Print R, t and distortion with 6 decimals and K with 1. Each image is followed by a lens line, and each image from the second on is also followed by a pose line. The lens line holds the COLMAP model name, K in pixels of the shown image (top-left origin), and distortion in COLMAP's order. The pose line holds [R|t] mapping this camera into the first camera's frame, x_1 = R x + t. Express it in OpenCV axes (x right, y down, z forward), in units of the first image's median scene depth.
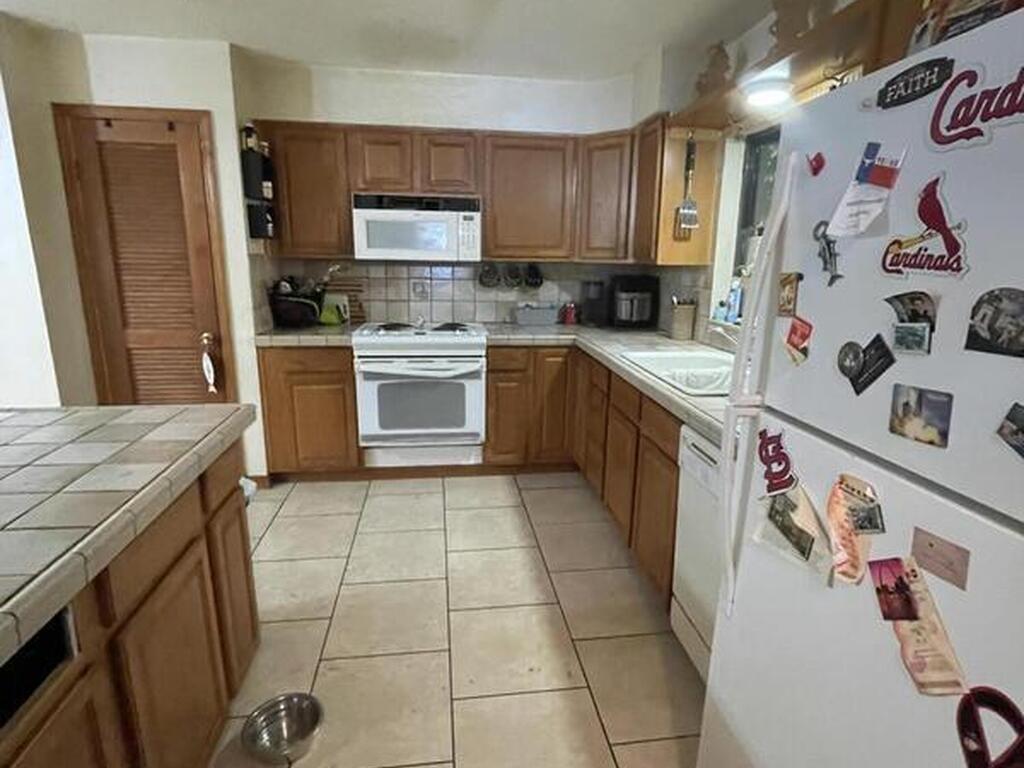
lens RADIAL K [[550.0, 0, 511.6], [0, 550.0, 382.2], [0, 0, 1]] dist [-0.000526, -0.000871]
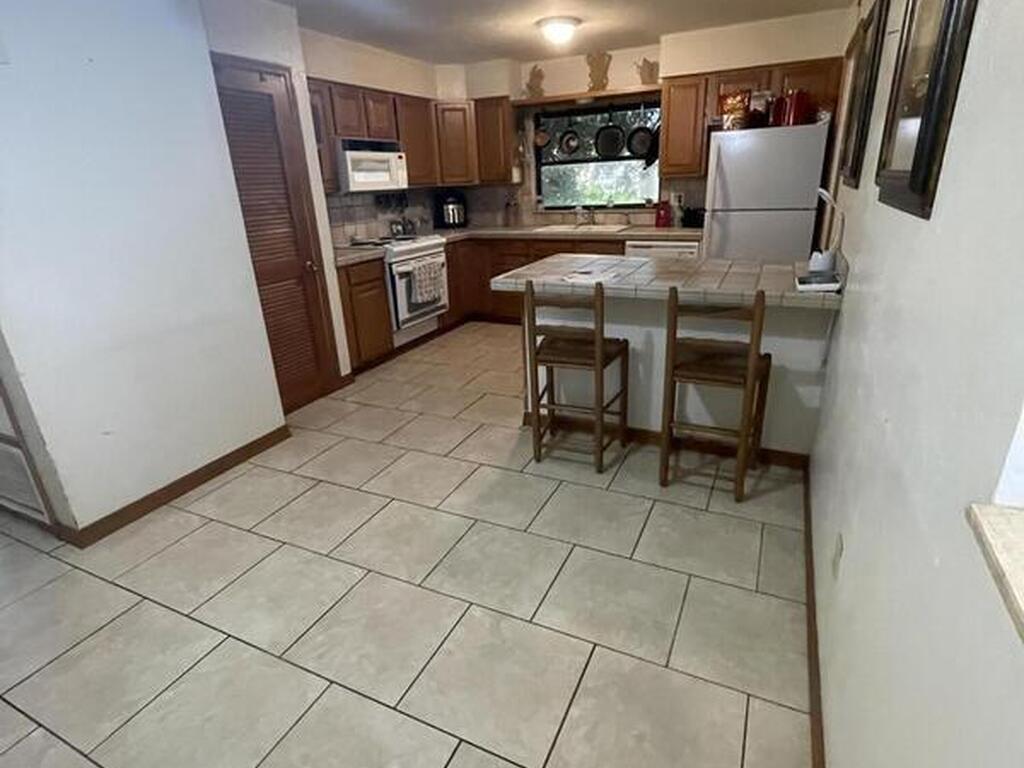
lens RADIAL K [[550.0, 0, 509.7], [0, 550.0, 382.8], [0, 0, 1]] dist [-0.000526, -0.000871]
pose [[0.545599, -0.326936, 0.771644, -3.824003], [0.235420, 0.943481, 0.233284, -0.047096], [-0.804300, 0.054381, 0.591730, -0.099823]]
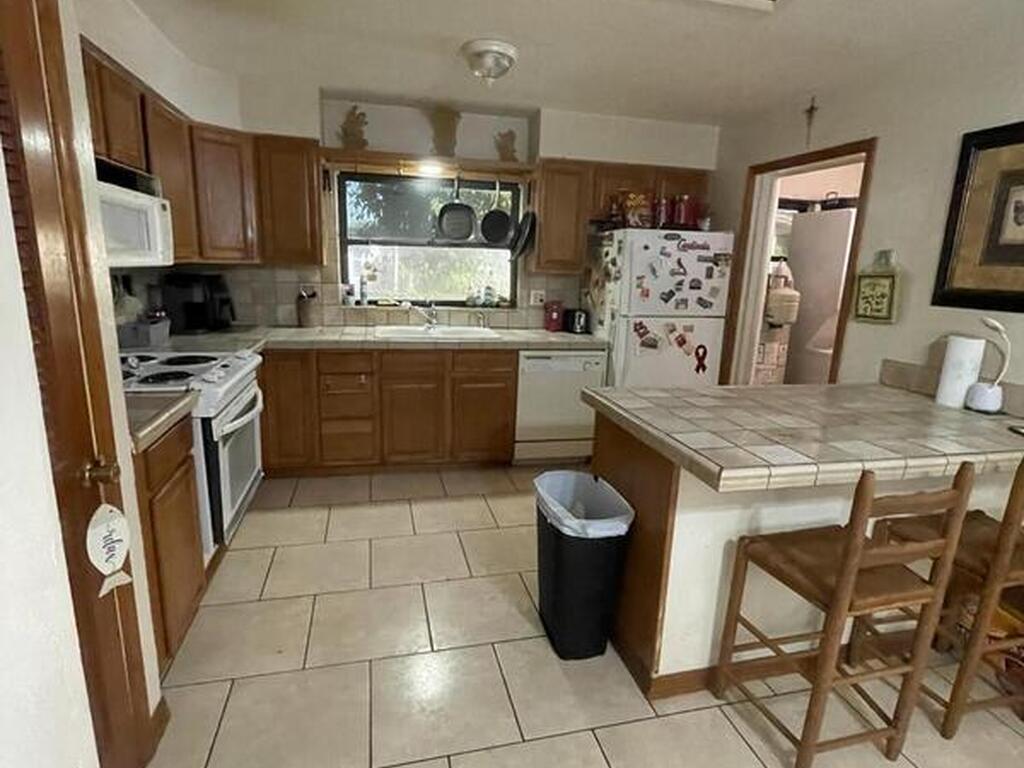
lens RADIAL K [[550.0, 0, 514.9], [0, 550.0, 385.2], [0, 0, 1]] dist [-0.000526, -0.000871]
pose [[-0.114278, -0.235848, 0.965047, -2.833121], [0.185747, 0.949208, 0.253973, -0.547067], [-0.975929, 0.208279, -0.064666, 2.035329]]
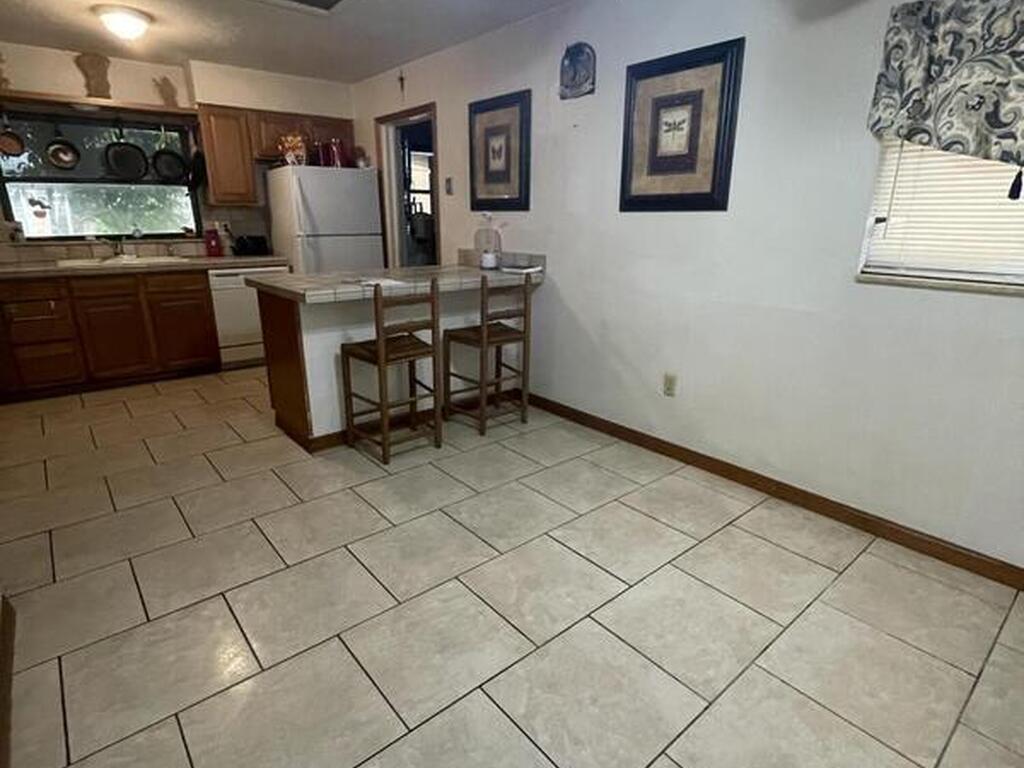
lens RADIAL K [[550.0, 0, 512.3], [0, 550.0, 384.1], [0, 0, 1]] dist [-0.000526, -0.000871]
pose [[-0.539214, -0.262813, 0.800111, -4.237289], [0.177253, 0.893362, 0.412899, -0.406989], [-0.823304, 0.364462, -0.435129, 1.967223]]
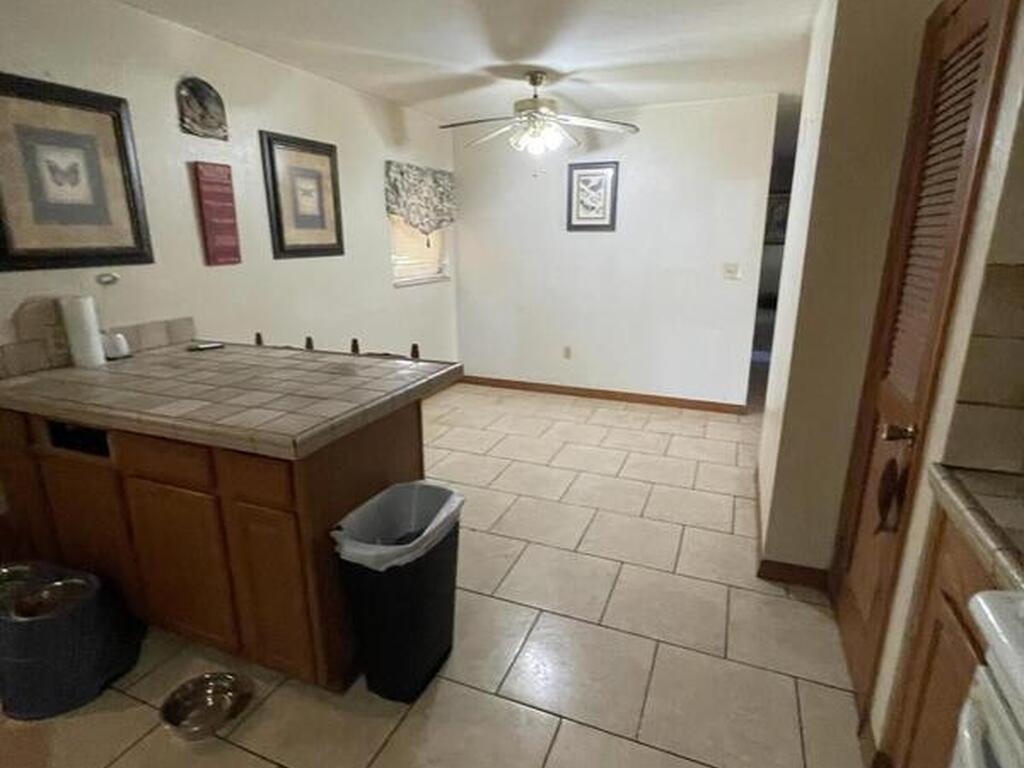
lens RADIAL K [[550.0, 0, 510.5], [0, 550.0, 385.1], [0, 0, 1]] dist [-0.000526, -0.000871]
pose [[-0.505328, 0.212669, -0.836311, 0.042952], [-0.198497, 0.914519, 0.352496, -0.636545], [0.839788, 0.344131, -0.419918, 2.597767]]
